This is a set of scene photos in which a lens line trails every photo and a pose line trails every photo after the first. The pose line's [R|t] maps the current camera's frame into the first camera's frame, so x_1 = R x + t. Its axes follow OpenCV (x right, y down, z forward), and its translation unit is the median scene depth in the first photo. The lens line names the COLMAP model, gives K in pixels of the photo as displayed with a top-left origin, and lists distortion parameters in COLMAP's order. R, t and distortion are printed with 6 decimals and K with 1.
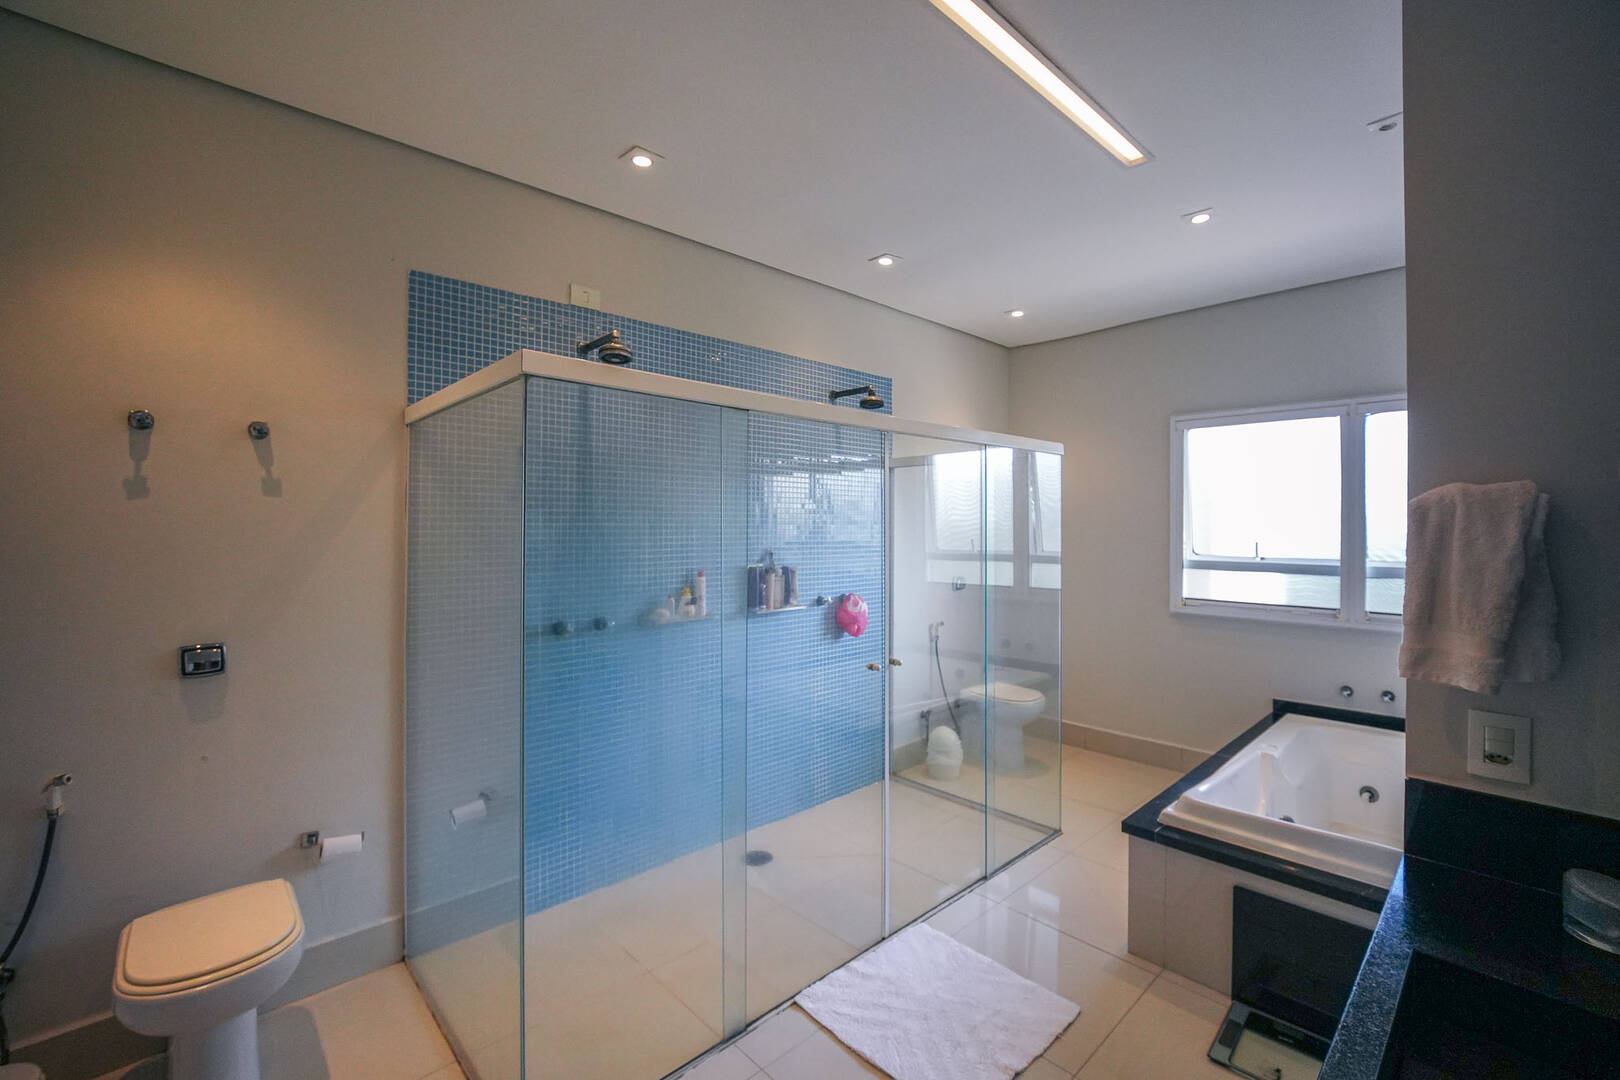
lens RADIAL K [[658.8, 0, 808.8], [0, 658.8, 522.8], [0, 0, 1]] dist [-0.024276, 0.005754]
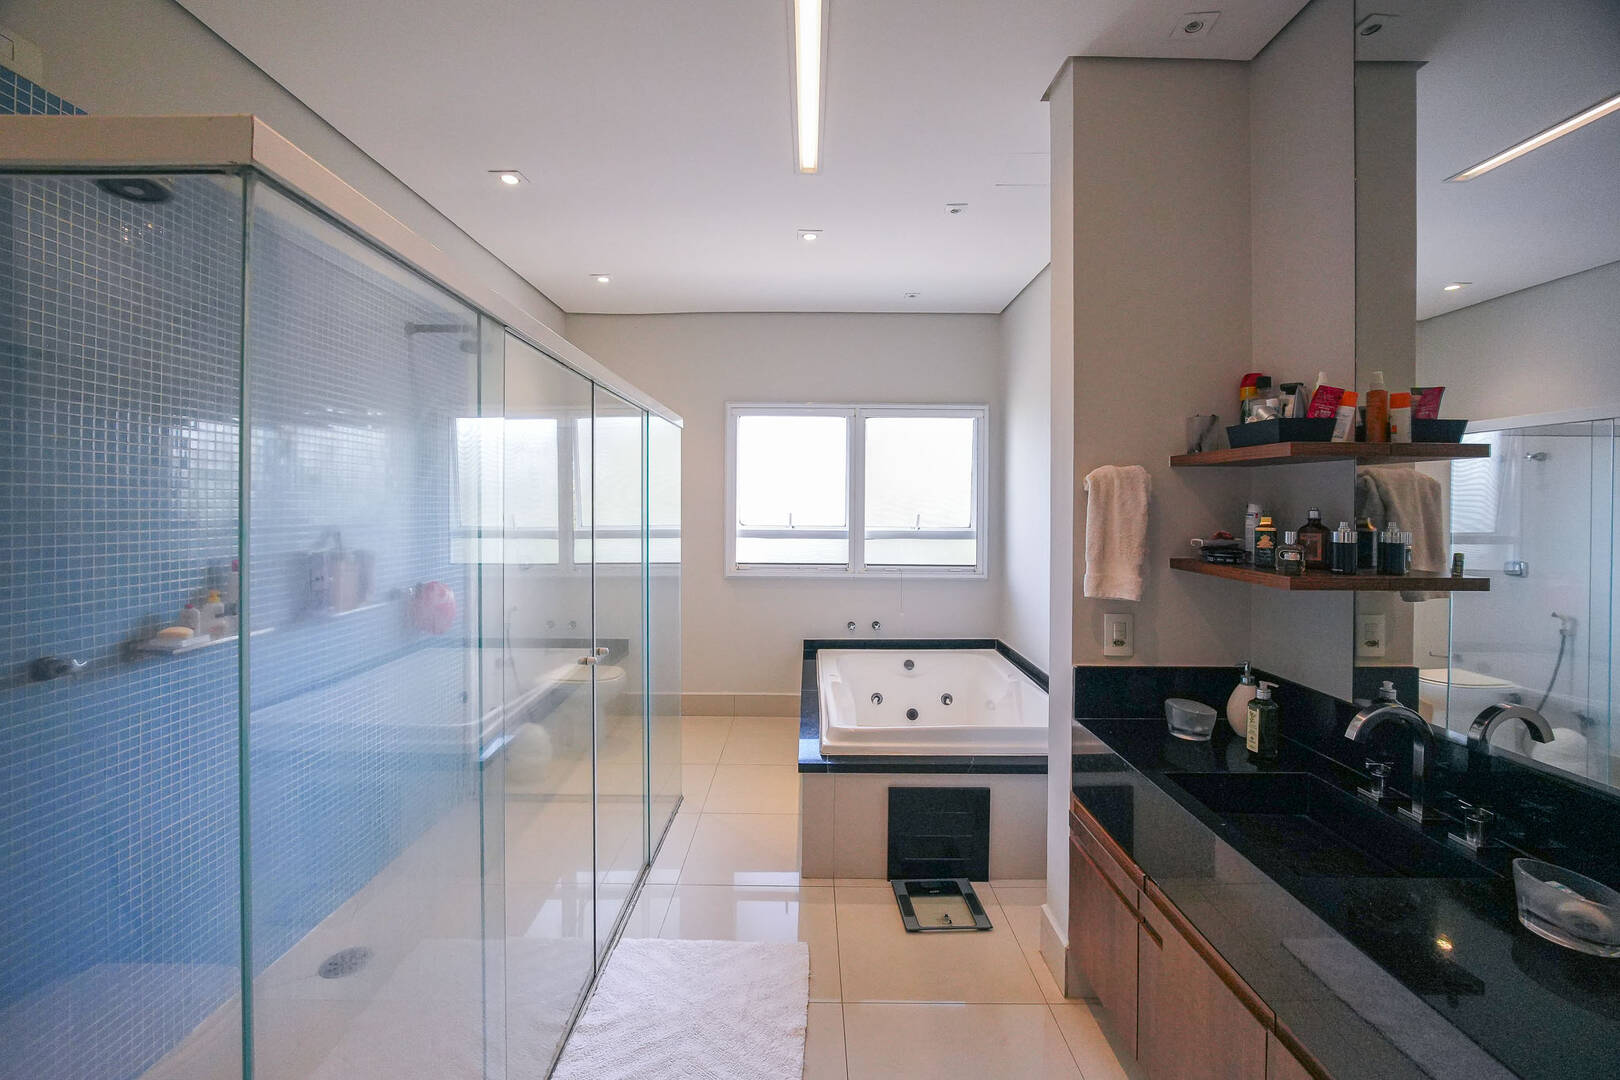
lens RADIAL K [[651.9, 0, 811.2], [0, 651.9, 506.2], [0, 0, 1]] dist [-0.024104, 0.004398]
pose [[0.703396, -0.000071, 0.710798, -0.192927], [-0.006387, 0.999959, 0.006421, 0.009515], [-0.710769, -0.009056, 0.703367, 0.142996]]
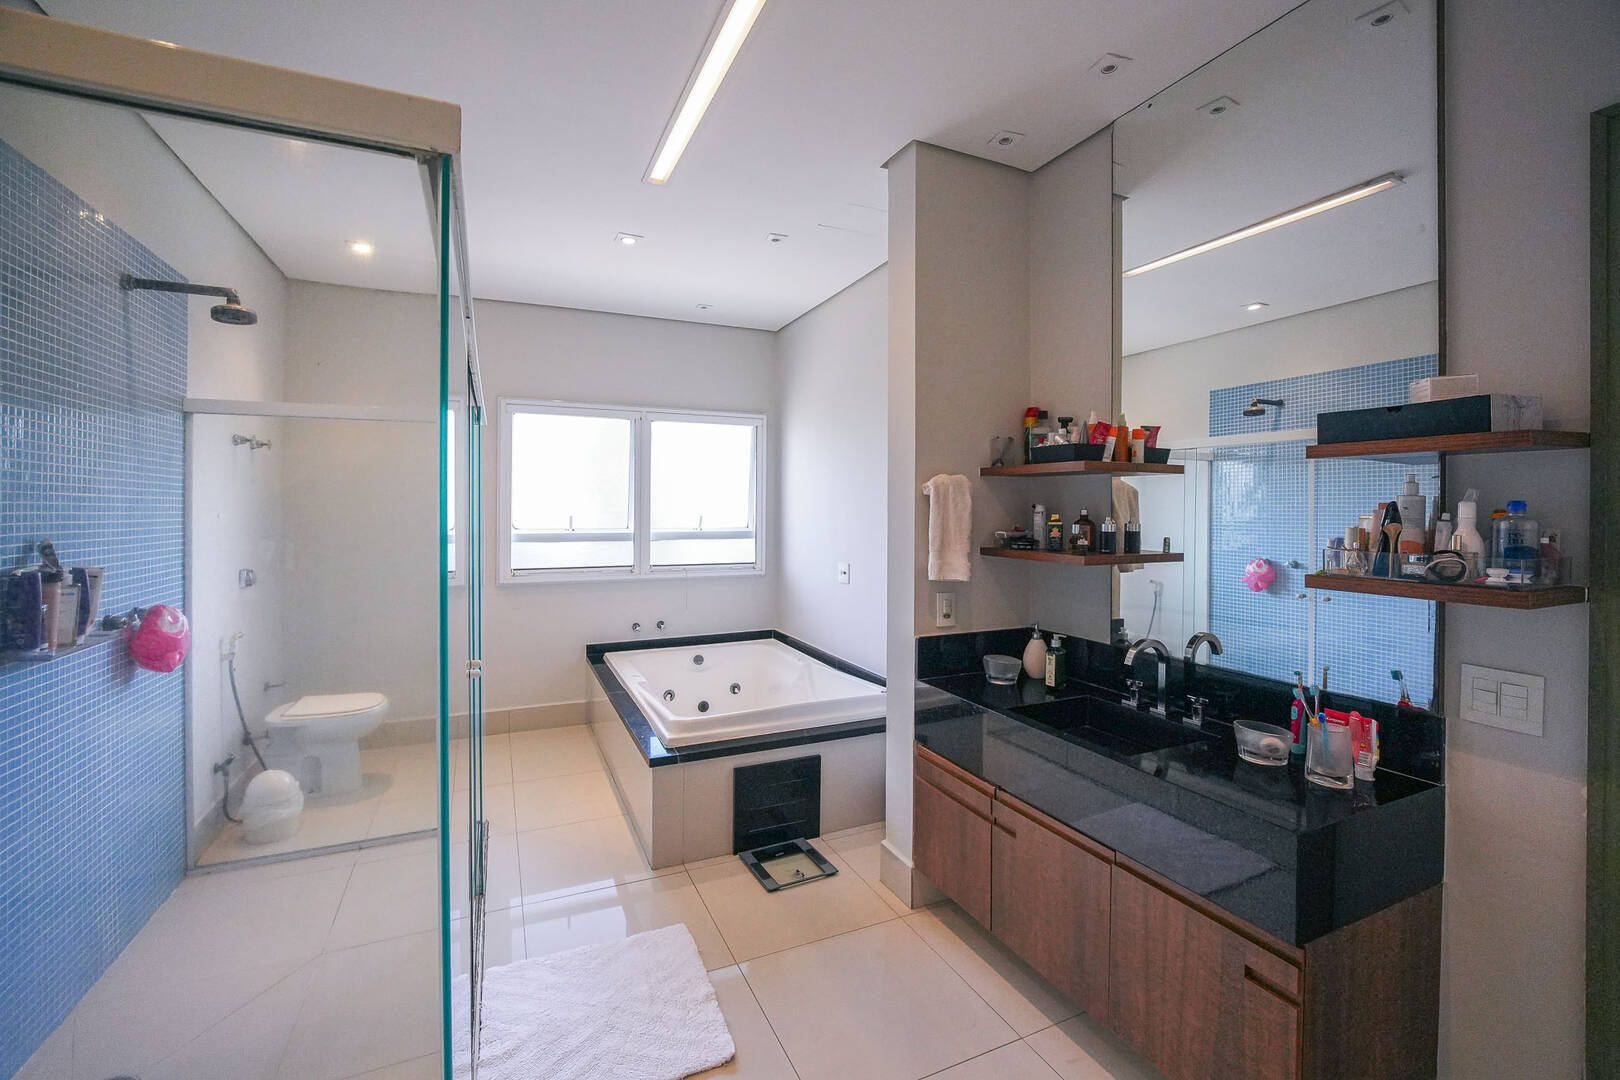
lens RADIAL K [[643.5, 0, 798.6], [0, 643.5, 509.5], [0, 0, 1]] dist [-0.021741, 0.000269]
pose [[0.366292, -0.004259, 0.930490, -0.308093], [-0.004360, 0.999971, 0.006293, 0.010451], [-0.930490, -0.006362, 0.366263, 0.236150]]
